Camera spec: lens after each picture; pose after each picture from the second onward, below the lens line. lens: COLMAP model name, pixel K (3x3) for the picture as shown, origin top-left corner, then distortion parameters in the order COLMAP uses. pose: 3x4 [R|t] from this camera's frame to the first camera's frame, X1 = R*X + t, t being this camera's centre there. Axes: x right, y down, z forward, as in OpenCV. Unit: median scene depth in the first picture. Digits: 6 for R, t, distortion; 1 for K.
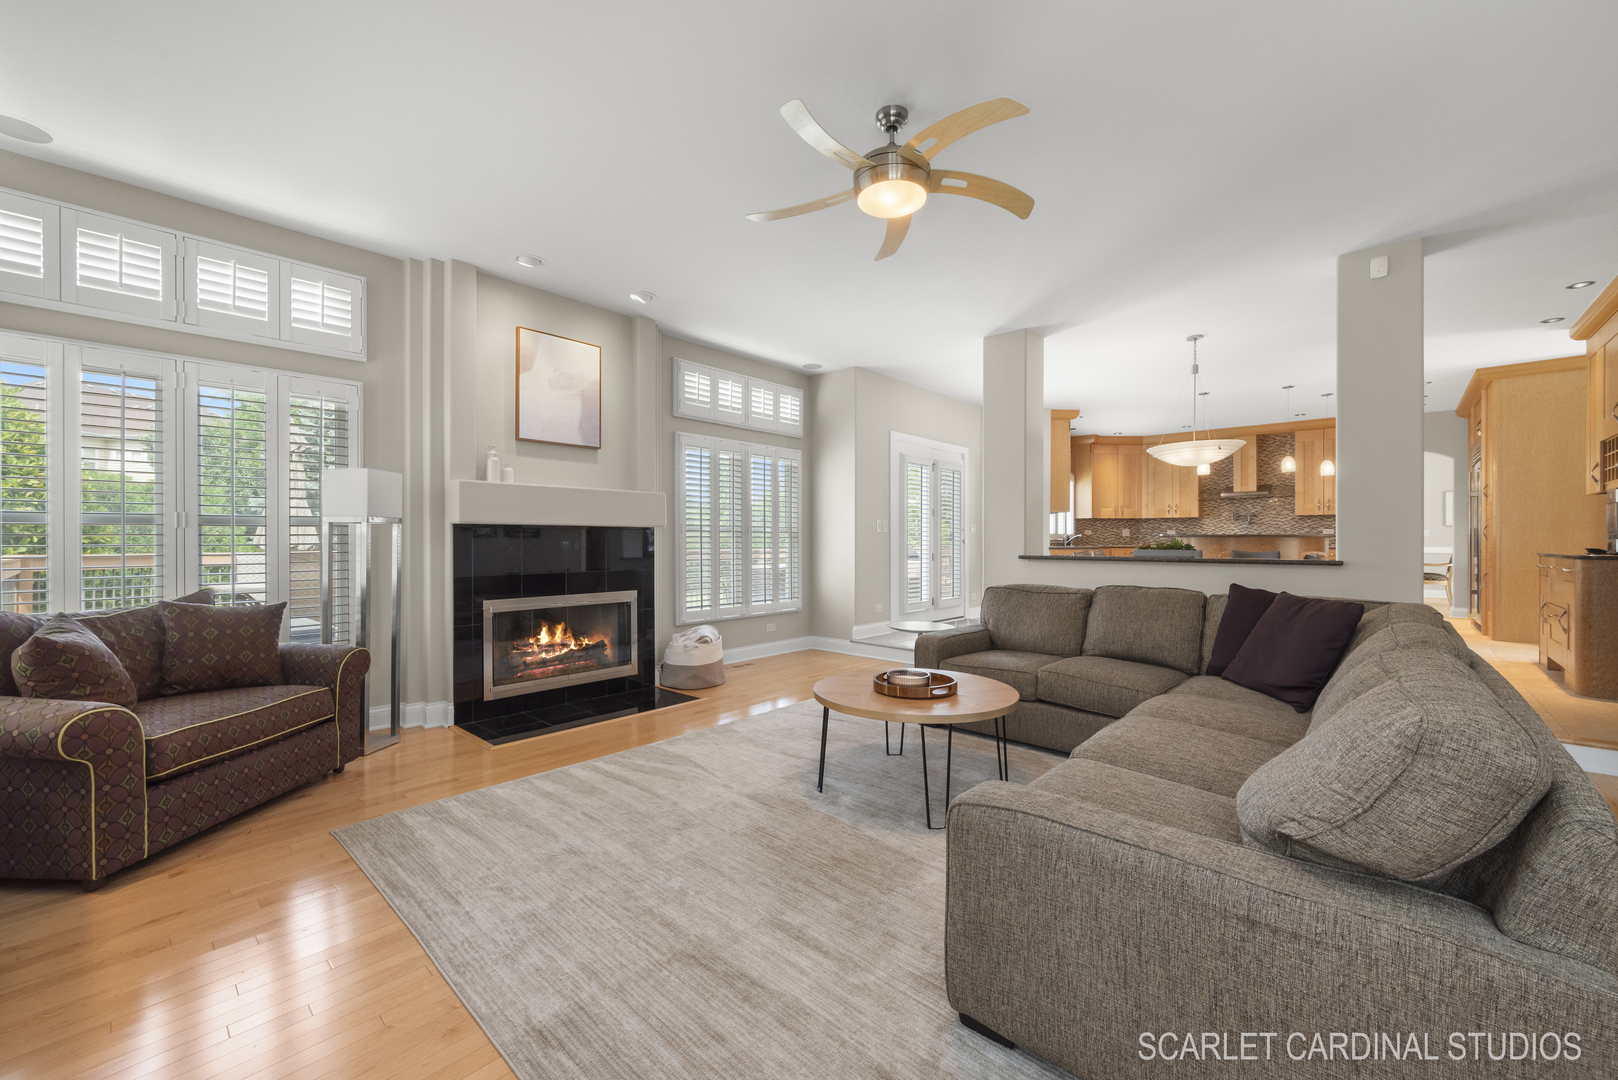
lens RADIAL K [[636.8, 0, 817.9], [0, 636.8, 537.6], [0, 0, 1]] dist [-0.002688, -0.000585]
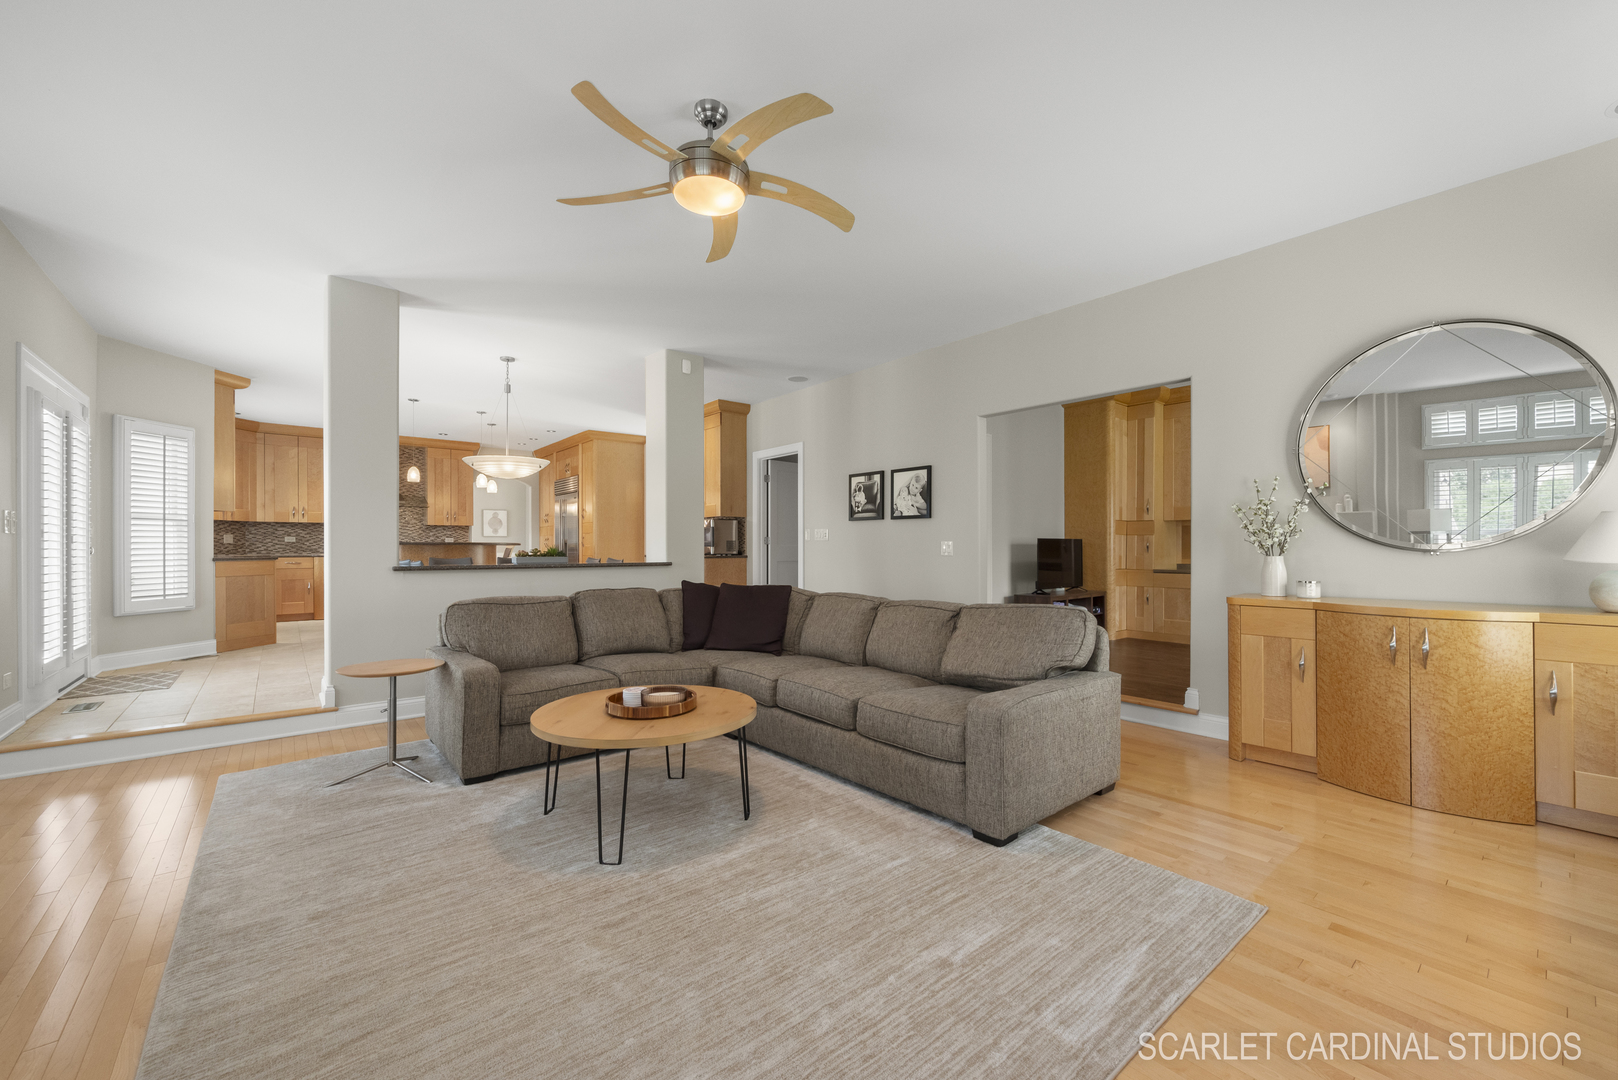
lens RADIAL K [[636.8, 0, 806.6], [0, 636.8, 543.2], [0, 0, 1]] dist [-0.002688, -0.000585]
pose [[0.139648, 0.003814, 0.990194, -0.230705], [-0.001009, 0.999993, -0.003710, -0.000127], [-0.990201, -0.000481, 0.139651, 0.202383]]
